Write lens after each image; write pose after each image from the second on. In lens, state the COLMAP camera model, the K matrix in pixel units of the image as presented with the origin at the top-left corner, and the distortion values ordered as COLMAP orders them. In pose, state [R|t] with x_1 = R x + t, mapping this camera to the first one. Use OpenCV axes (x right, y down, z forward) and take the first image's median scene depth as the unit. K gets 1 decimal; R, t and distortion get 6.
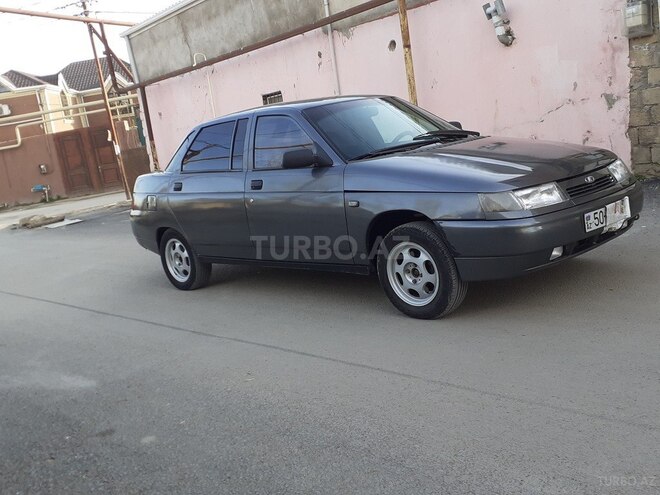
lens RADIAL K [[696.8, 0, 312.1], [0, 696.8, 244.6], [0, 0, 1]] dist [0.118780, -0.252557]
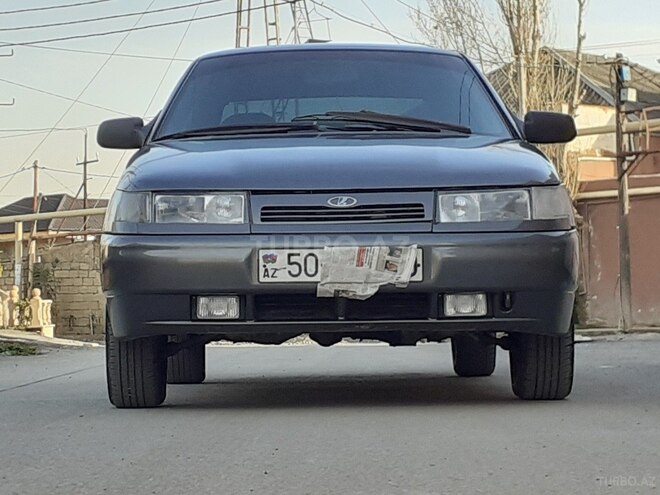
lens RADIAL K [[2100.3, 0, 259.6], [0, 2100.3, 248.0], [0, 0, 1]] dist [0.253208, 0.477149]
pose [[0.714792, 0.119566, -0.689041, 1.425923], [-0.205462, 0.977698, -0.043485, 0.027508], [0.668475, 0.172655, 0.723417, -0.226303]]
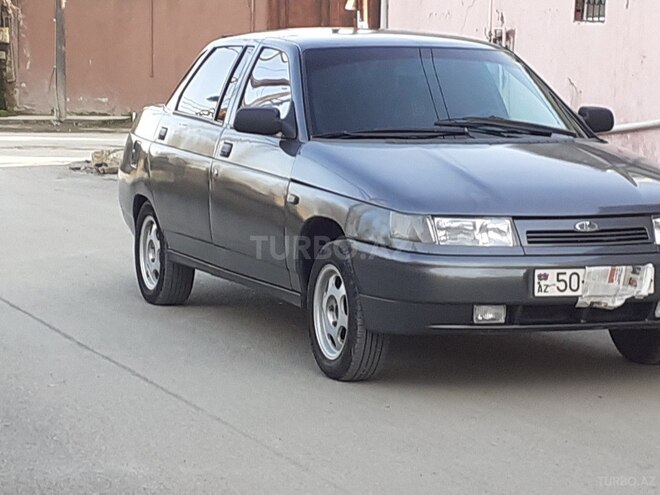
lens RADIAL K [[2100.3, 0, 259.6], [0, 2100.3, 248.0], [0, 0, 1]] dist [0.253208, 0.477149]
pose [[0.908441, 0.196032, -0.369197, 0.825101], [-0.208597, 0.977983, 0.006007, -0.017681], [0.362246, 0.071556, 0.929332, -0.967333]]
